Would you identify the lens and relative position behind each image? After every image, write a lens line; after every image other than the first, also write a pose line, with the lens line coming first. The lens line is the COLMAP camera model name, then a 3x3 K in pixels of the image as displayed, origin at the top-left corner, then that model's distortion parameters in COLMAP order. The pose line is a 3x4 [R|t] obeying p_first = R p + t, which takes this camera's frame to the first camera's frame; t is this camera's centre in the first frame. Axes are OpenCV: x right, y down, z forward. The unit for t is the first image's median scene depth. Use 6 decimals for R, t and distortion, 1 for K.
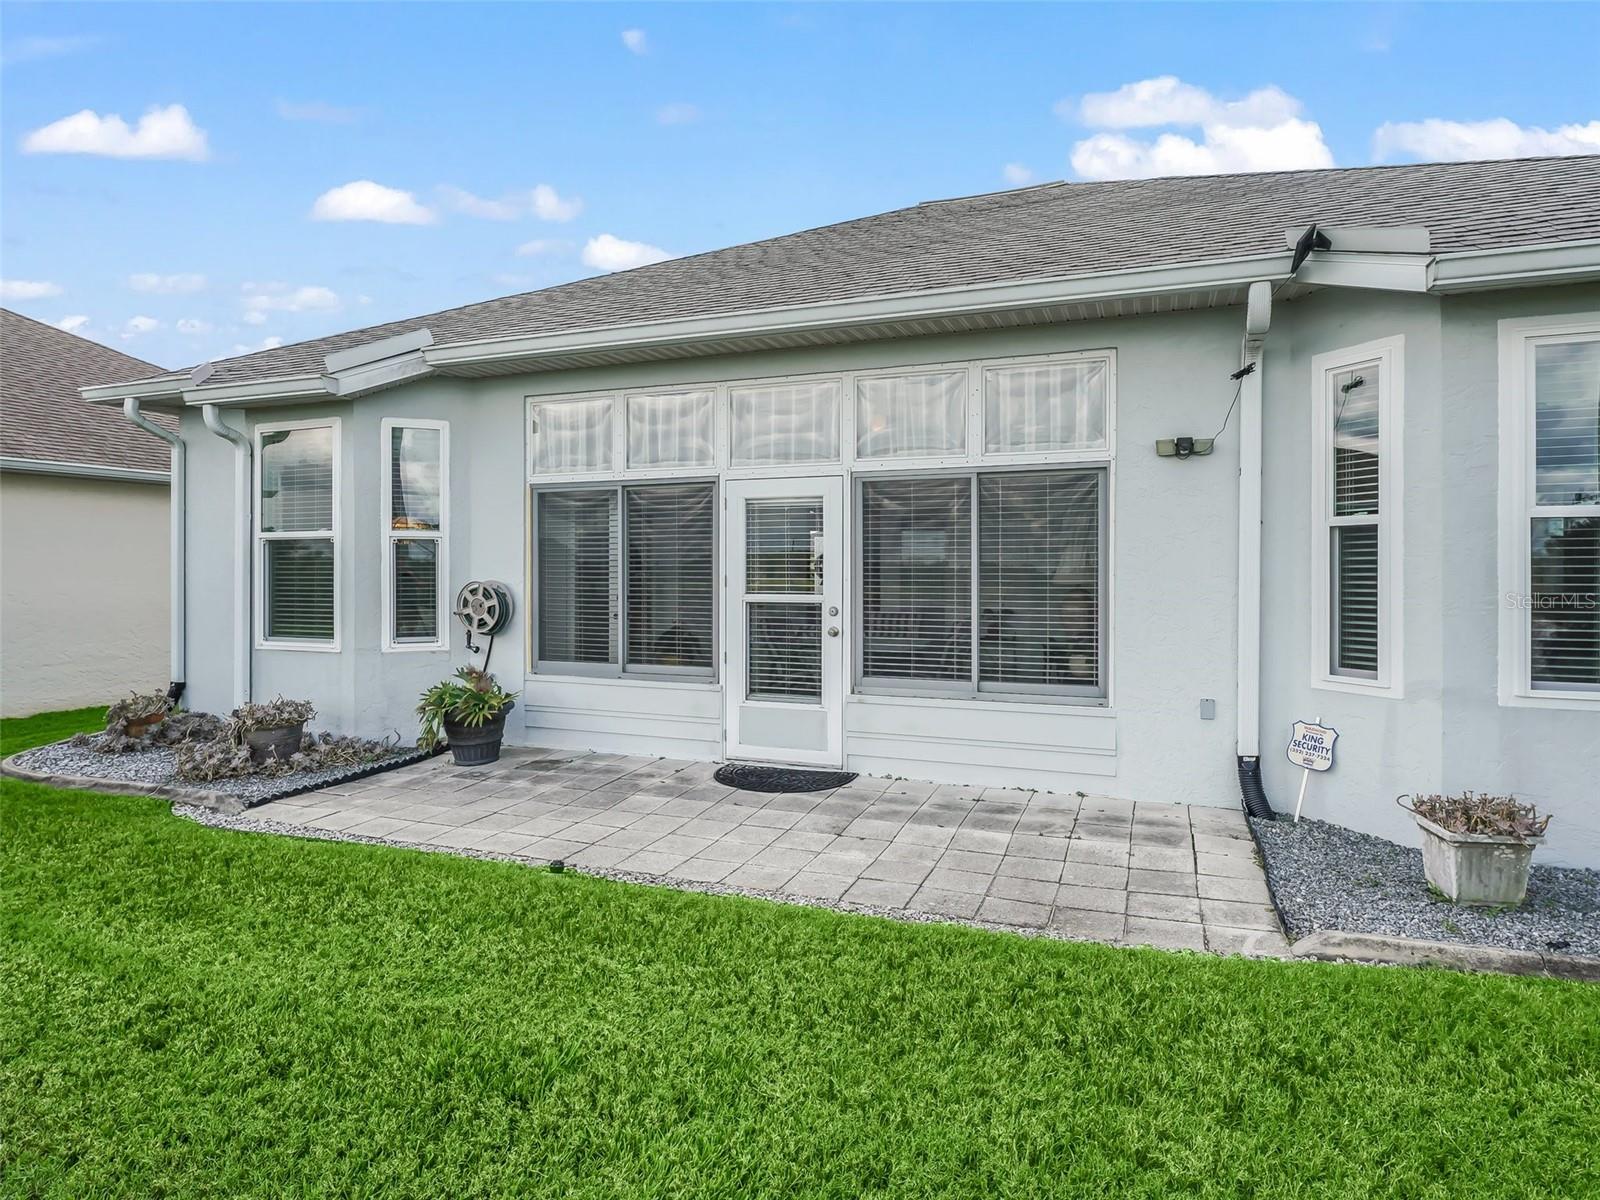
lens RADIAL K [[883.7, 0, 824.6], [0, 883.7, 569.6], [0, 0, 1]] dist [0.004491, 0.000810]
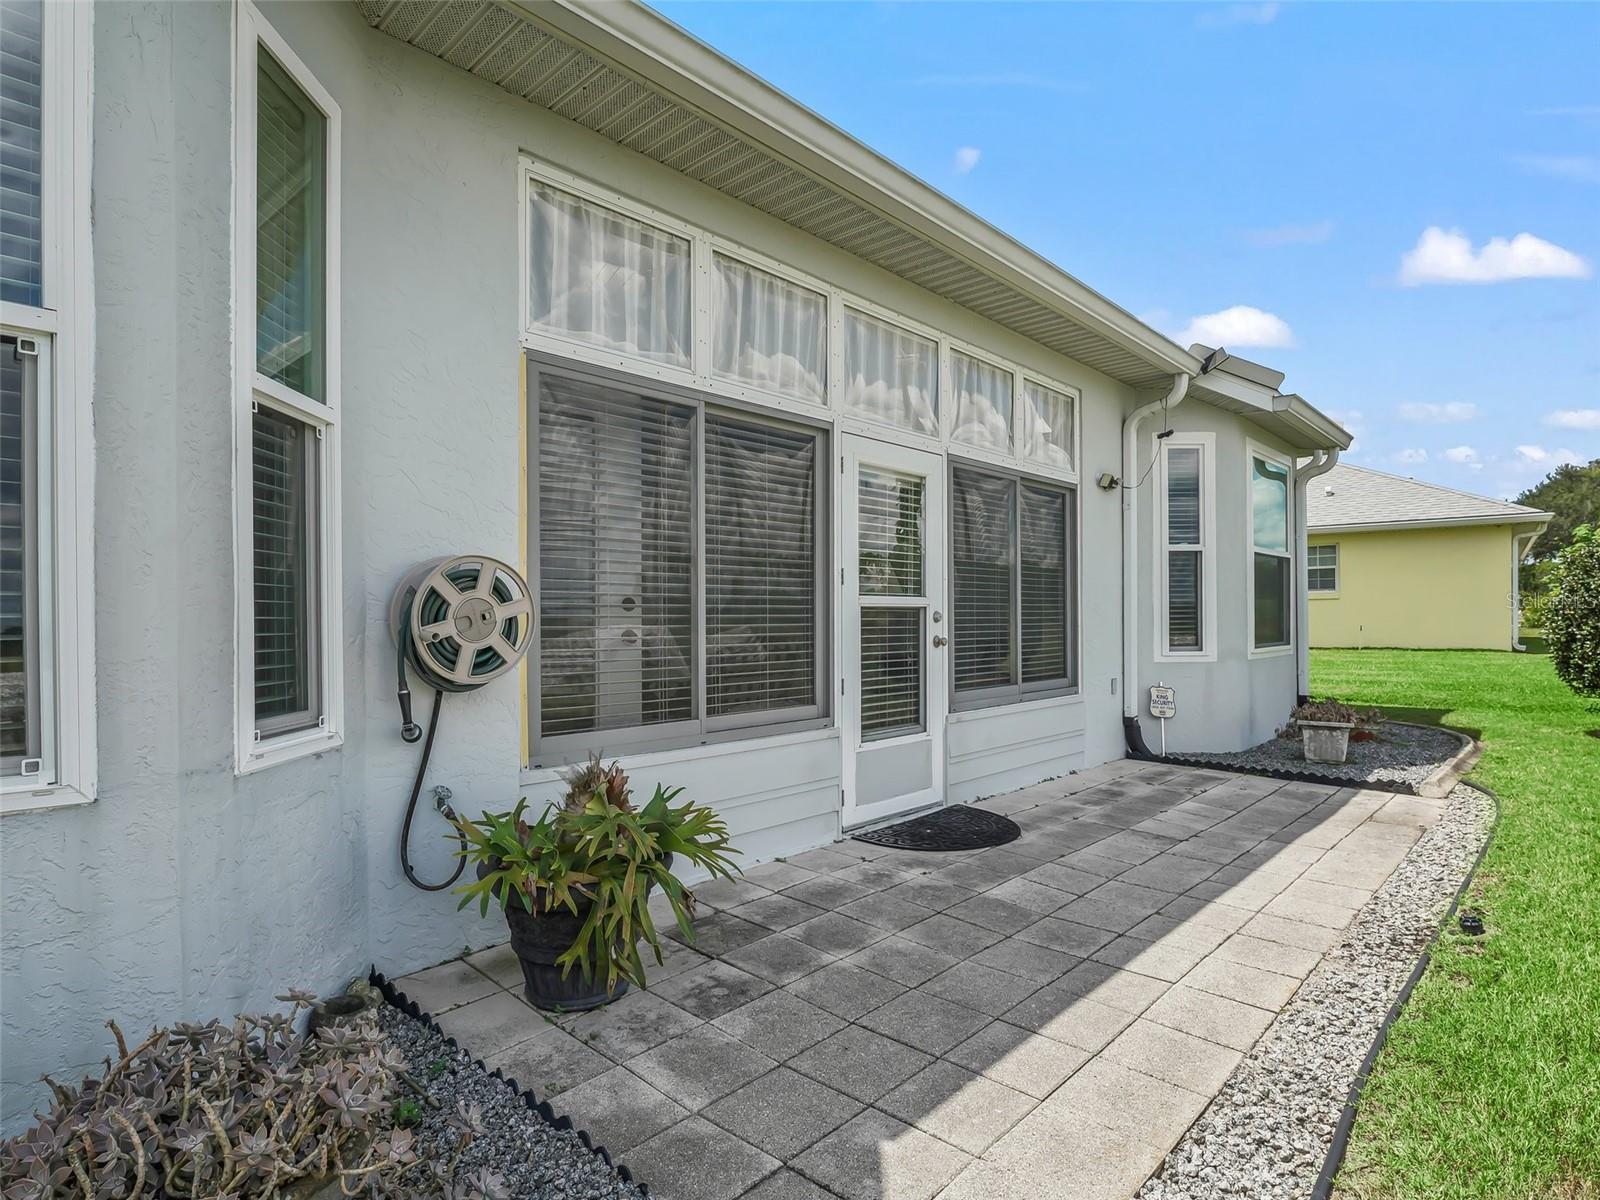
lens RADIAL K [[846.3, 0, 785.1], [0, 846.3, 621.4], [0, 0, 1]] dist [-0.007521, -0.000896]
pose [[0.400765, -0.004235, 0.916171, -0.763614], [0.007532, 0.999971, 0.001327, 0.048447], [-0.916150, 0.006369, 0.400786, 0.801432]]
